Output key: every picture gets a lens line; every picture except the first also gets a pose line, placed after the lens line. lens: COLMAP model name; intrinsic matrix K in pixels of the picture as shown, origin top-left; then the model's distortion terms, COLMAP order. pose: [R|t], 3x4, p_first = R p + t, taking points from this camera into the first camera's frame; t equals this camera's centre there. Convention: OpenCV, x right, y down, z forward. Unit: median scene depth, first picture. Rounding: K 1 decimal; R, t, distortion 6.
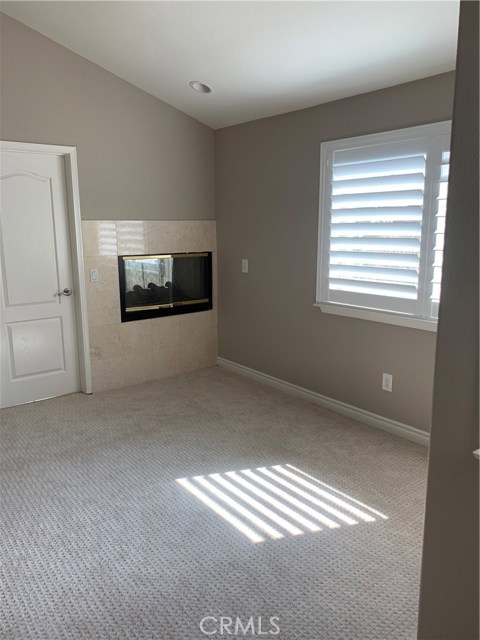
lens RADIAL K [[477.8, 0, 239.1], [0, 477.8, 318.2], [0, 0, 1]] dist [0.090461, -0.000243]
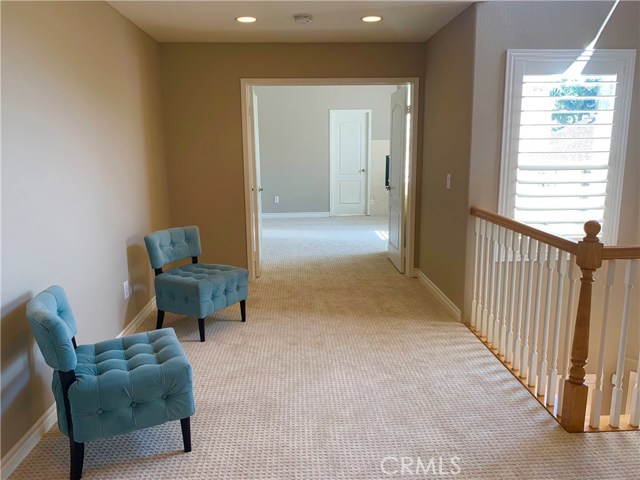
lens RADIAL K [[477.8, 0, 320.7], [0, 477.8, 238.6], [0, 0, 1]] dist [0.090461, -0.000243]
pose [[0.819374, 0.102349, -0.564049, 0.839857], [-0.090890, 0.994681, 0.048456, 0.185560], [0.566008, 0.011563, 0.824319, -1.059221]]
